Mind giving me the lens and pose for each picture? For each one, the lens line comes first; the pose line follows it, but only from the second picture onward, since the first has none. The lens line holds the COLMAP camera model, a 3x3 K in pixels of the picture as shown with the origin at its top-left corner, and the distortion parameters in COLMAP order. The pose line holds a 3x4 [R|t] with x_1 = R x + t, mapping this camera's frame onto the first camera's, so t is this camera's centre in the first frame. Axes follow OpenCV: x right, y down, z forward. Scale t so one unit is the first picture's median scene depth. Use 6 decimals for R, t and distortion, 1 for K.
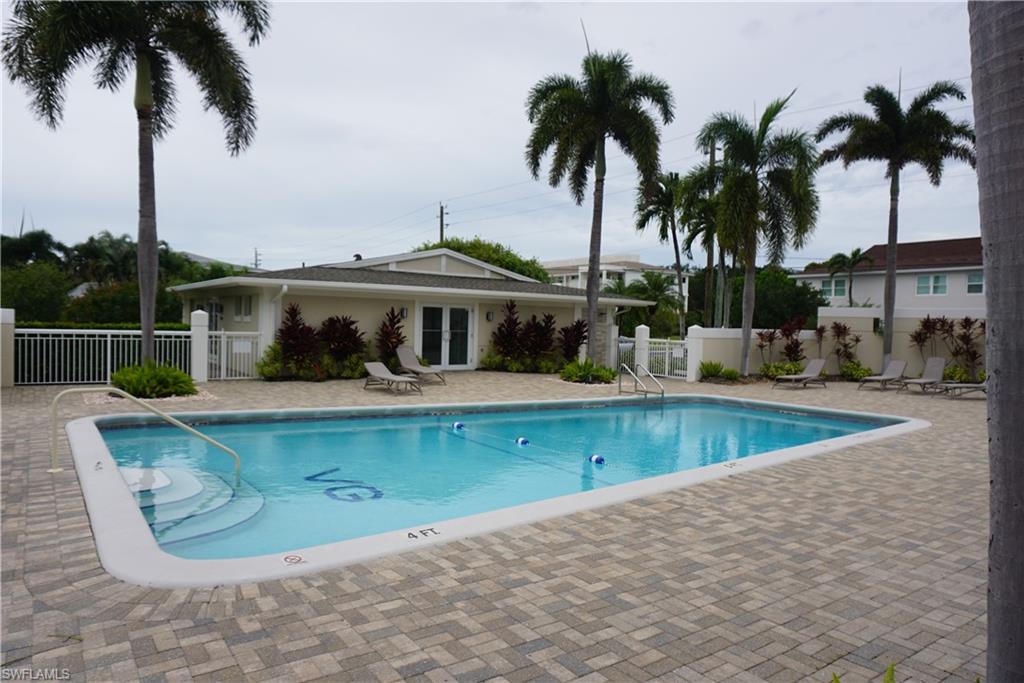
lens RADIAL K [[703.8, 0, 512.0], [0, 703.8, 341.5], [0, 0, 1]] dist [-0.000046, 0.001919]
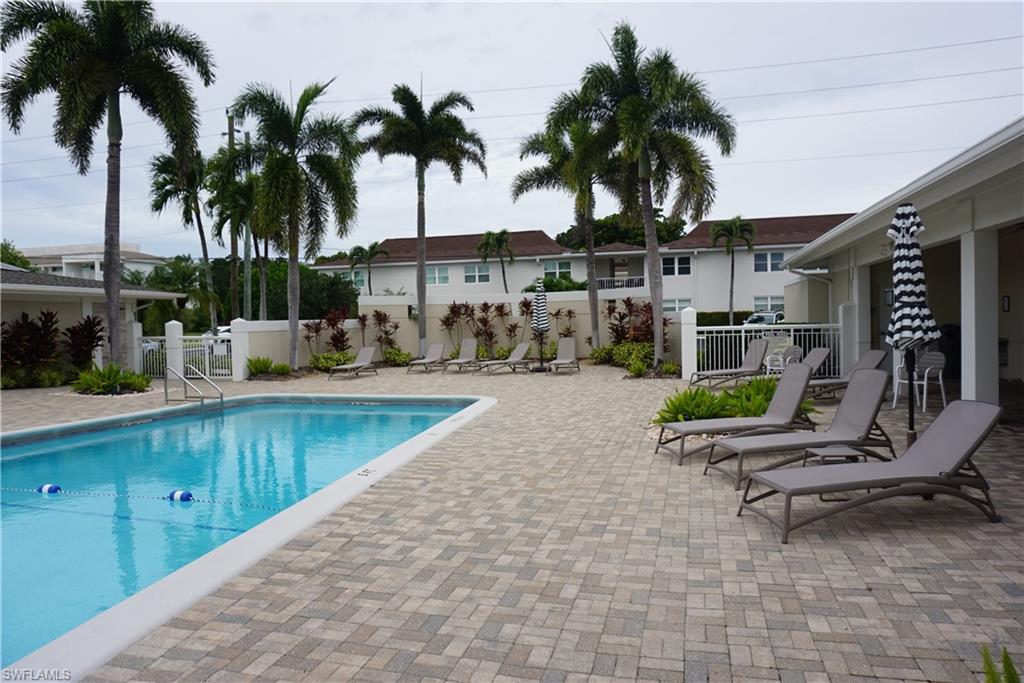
lens RADIAL K [[698.0, 0, 512.0], [0, 698.0, 341.5], [0, 0, 1]] dist [-0.088128, 0.076805]
pose [[0.770533, -0.056527, 0.634889, -0.034813], [0.051018, 0.998334, 0.026968, 0.000815], [-0.635355, 0.011611, 0.772133, 0.101449]]
